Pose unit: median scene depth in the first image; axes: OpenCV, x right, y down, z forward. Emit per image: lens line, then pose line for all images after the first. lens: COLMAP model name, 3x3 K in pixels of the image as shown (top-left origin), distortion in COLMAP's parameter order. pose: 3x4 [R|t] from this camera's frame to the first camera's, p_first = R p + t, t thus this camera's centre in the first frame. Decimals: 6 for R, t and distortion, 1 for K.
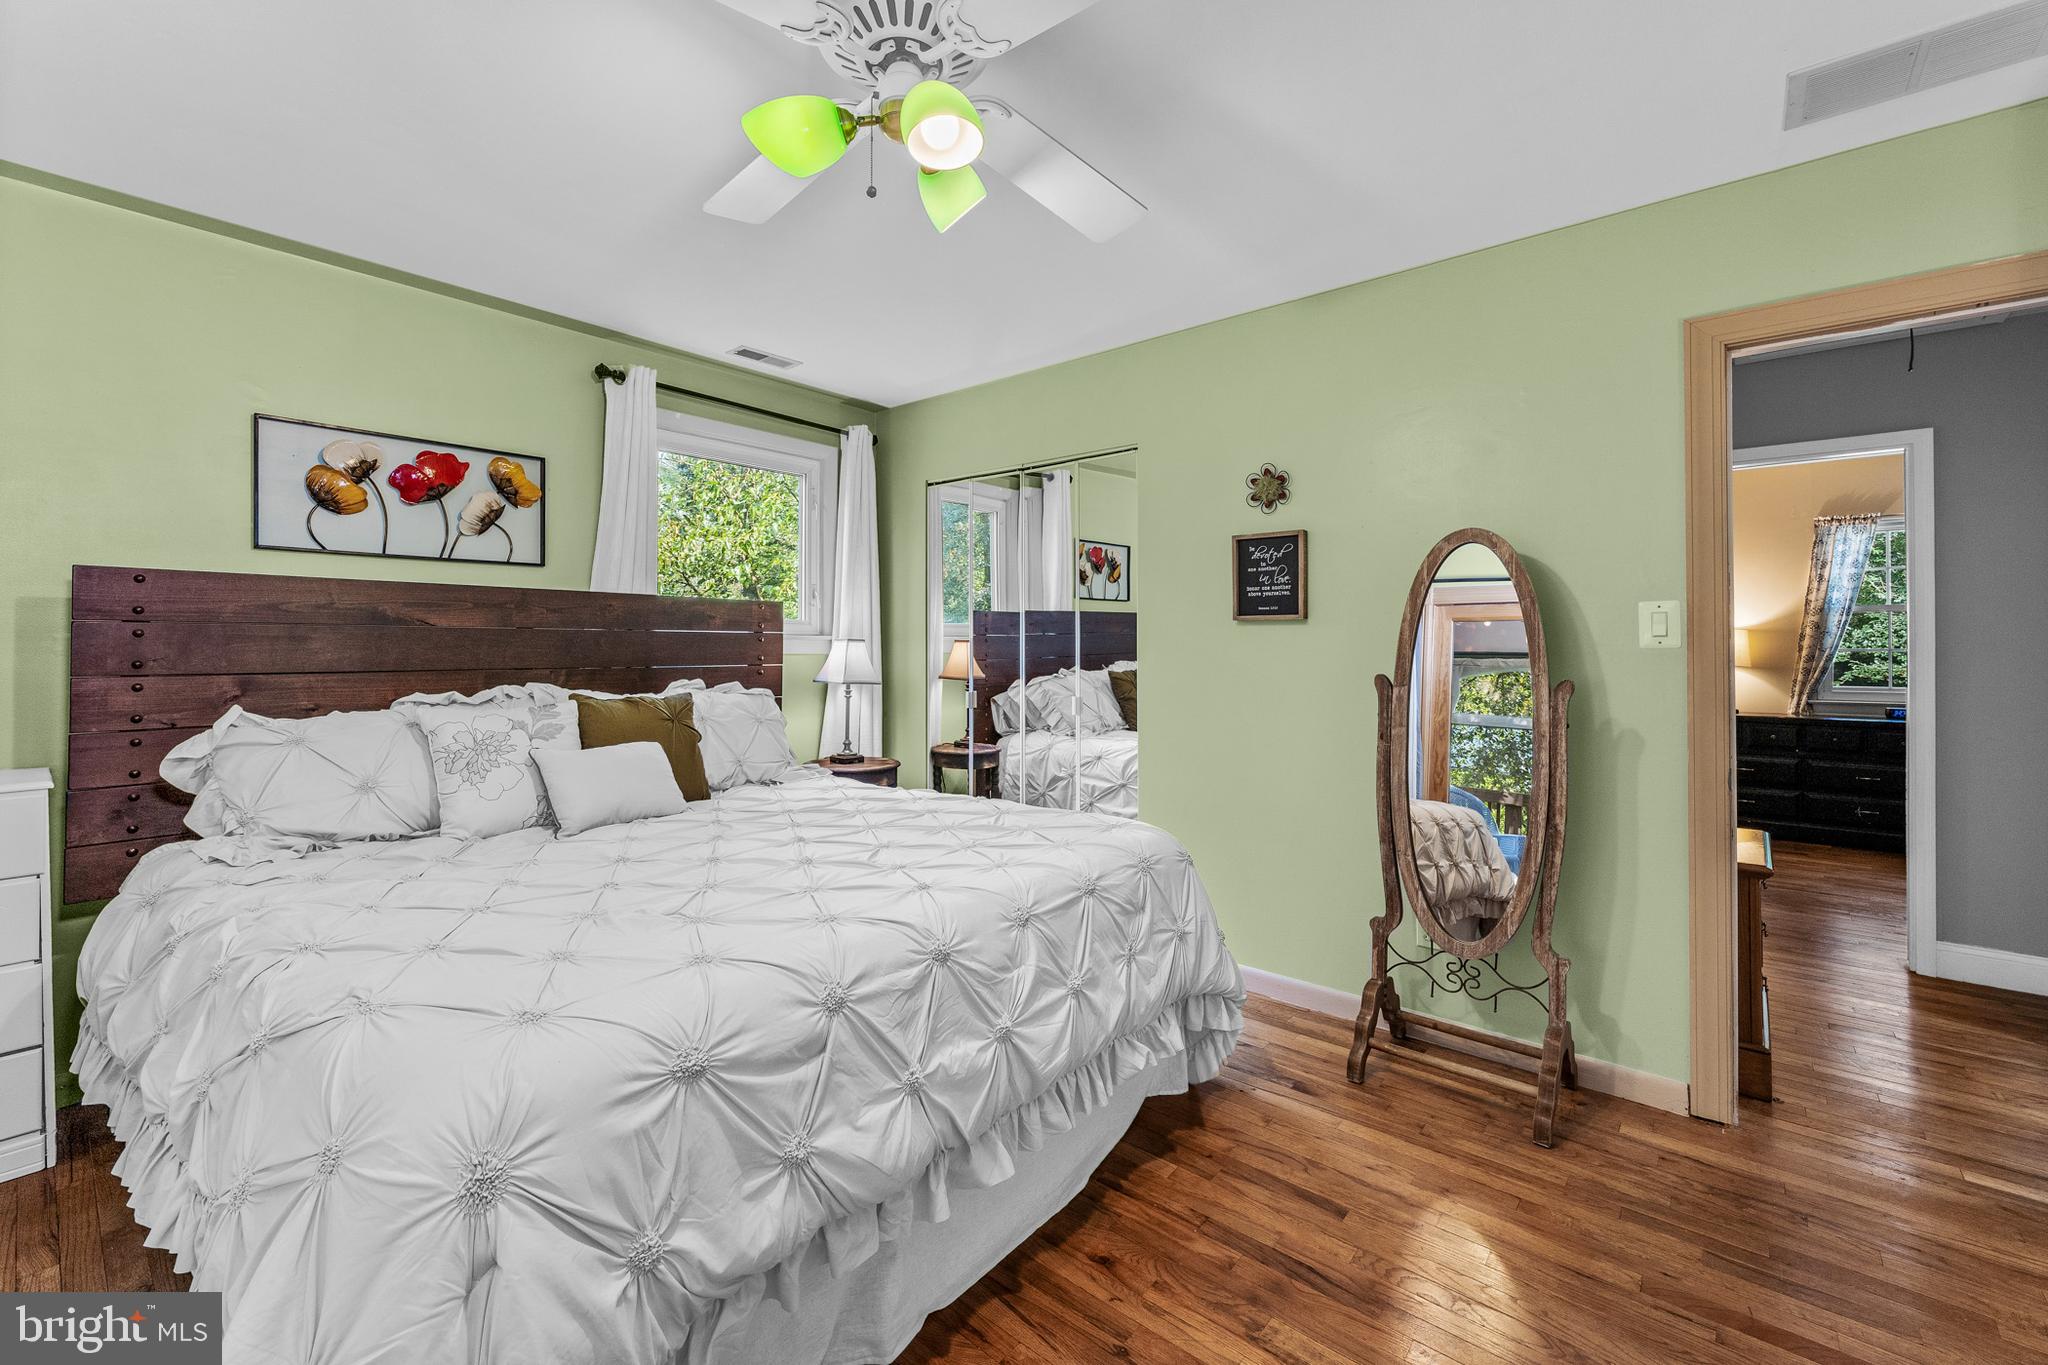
lens RADIAL K [[844.7, 0, 997.8], [0, 844.7, 641.5], [0, 0, 1]] dist [-0.001625, -0.000203]
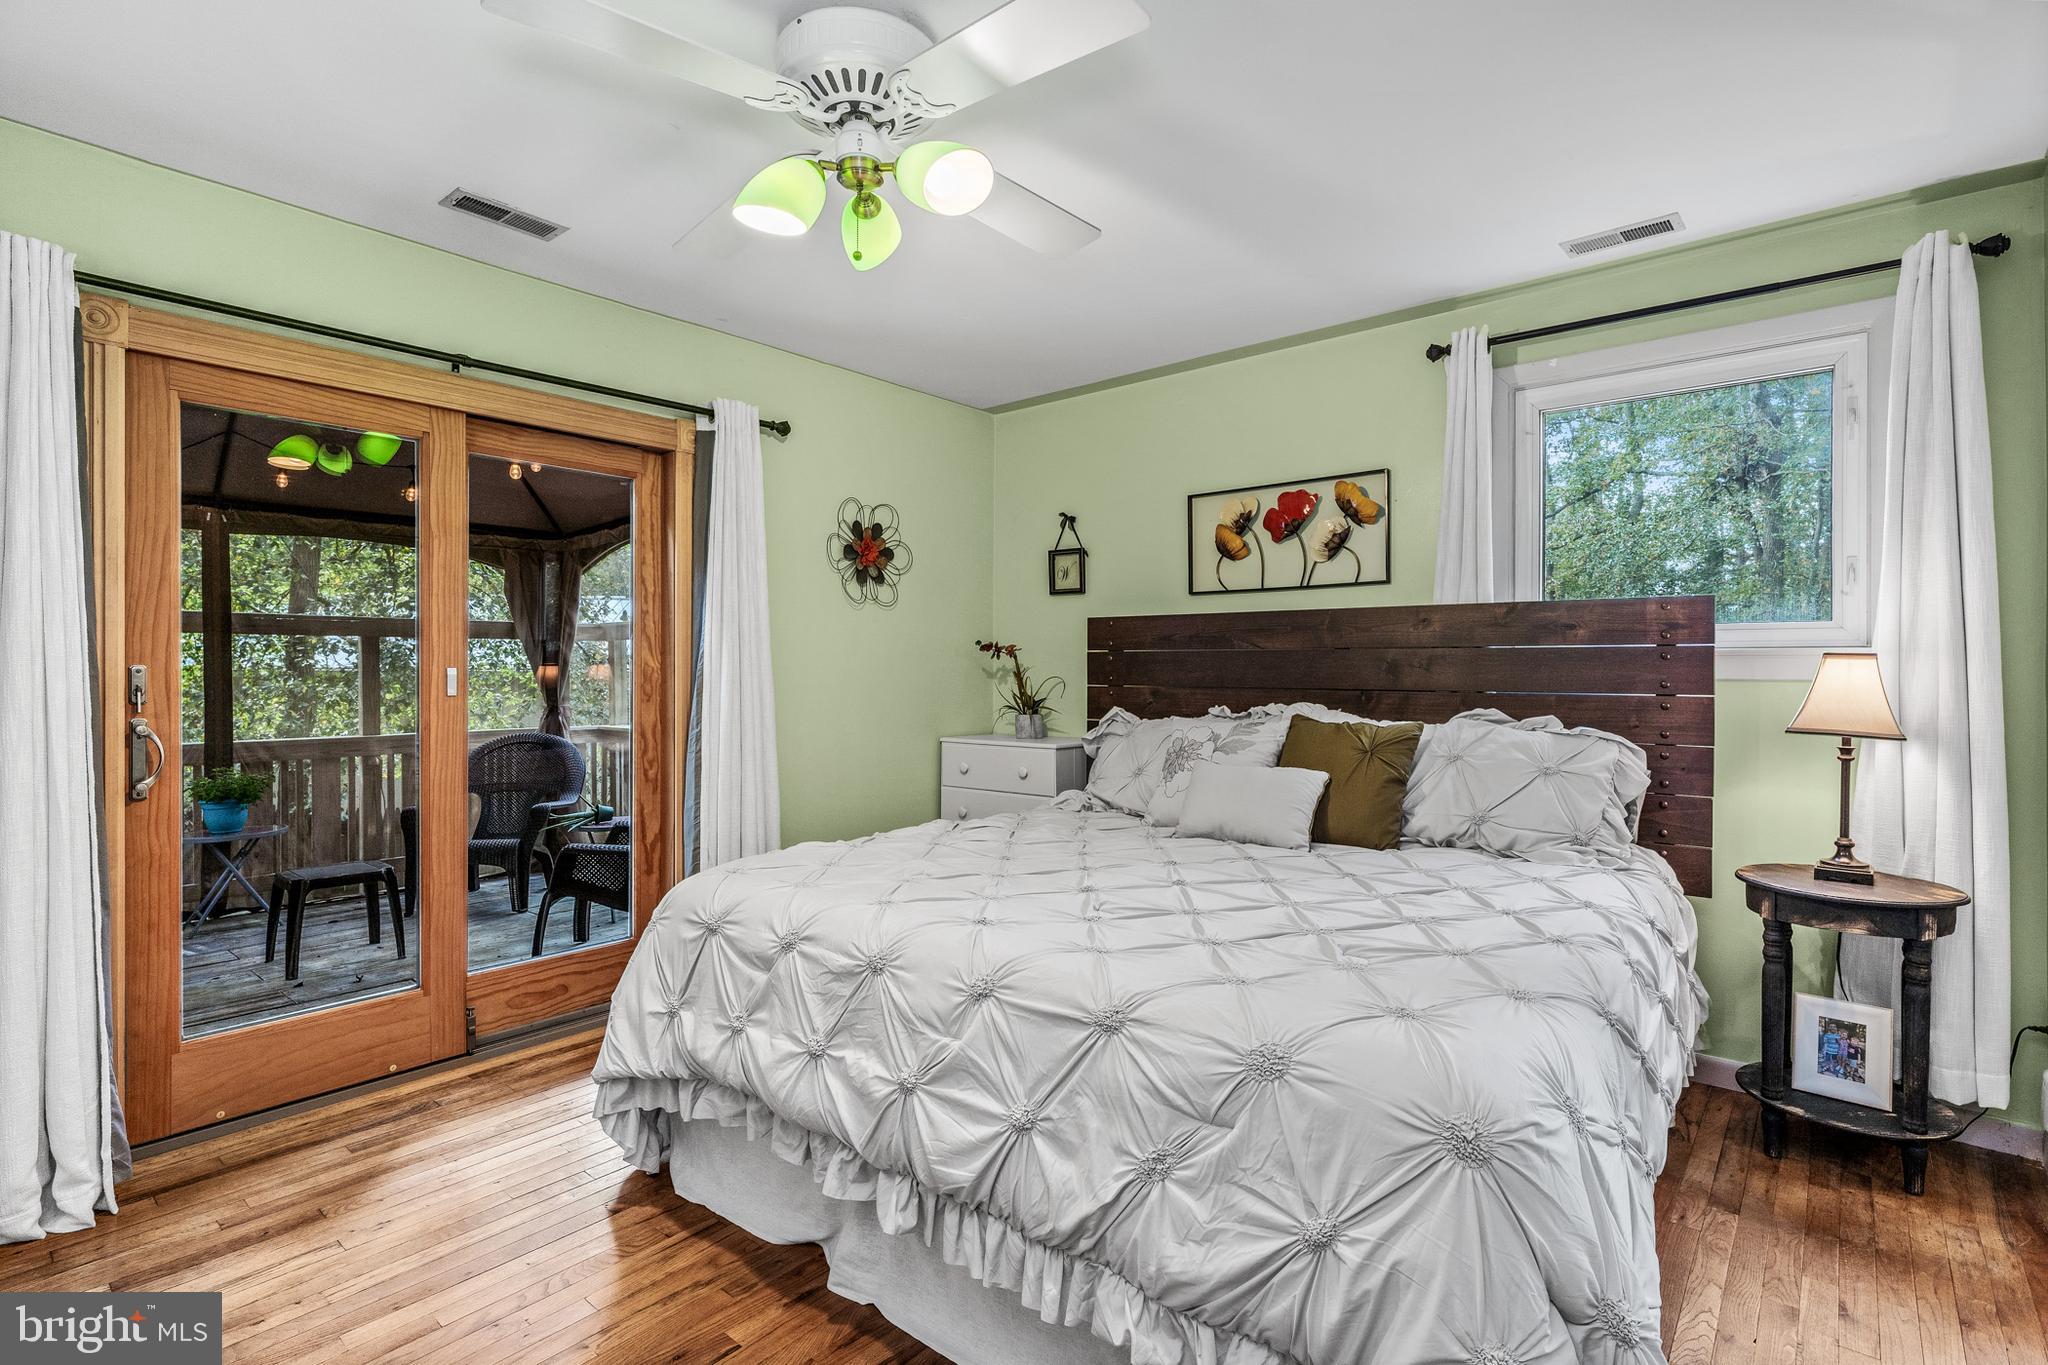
lens RADIAL K [[968.2, 0, 1027.9], [0, 968.2, 675.2], [0, 0, 1]] dist [-0.000984, -0.000007]
pose [[0.013510, 0.004498, -0.999899, 0.591382], [0.003109, 0.999985, 0.004541, 0.009283], [0.999904, -0.003170, 0.013495, 0.628454]]
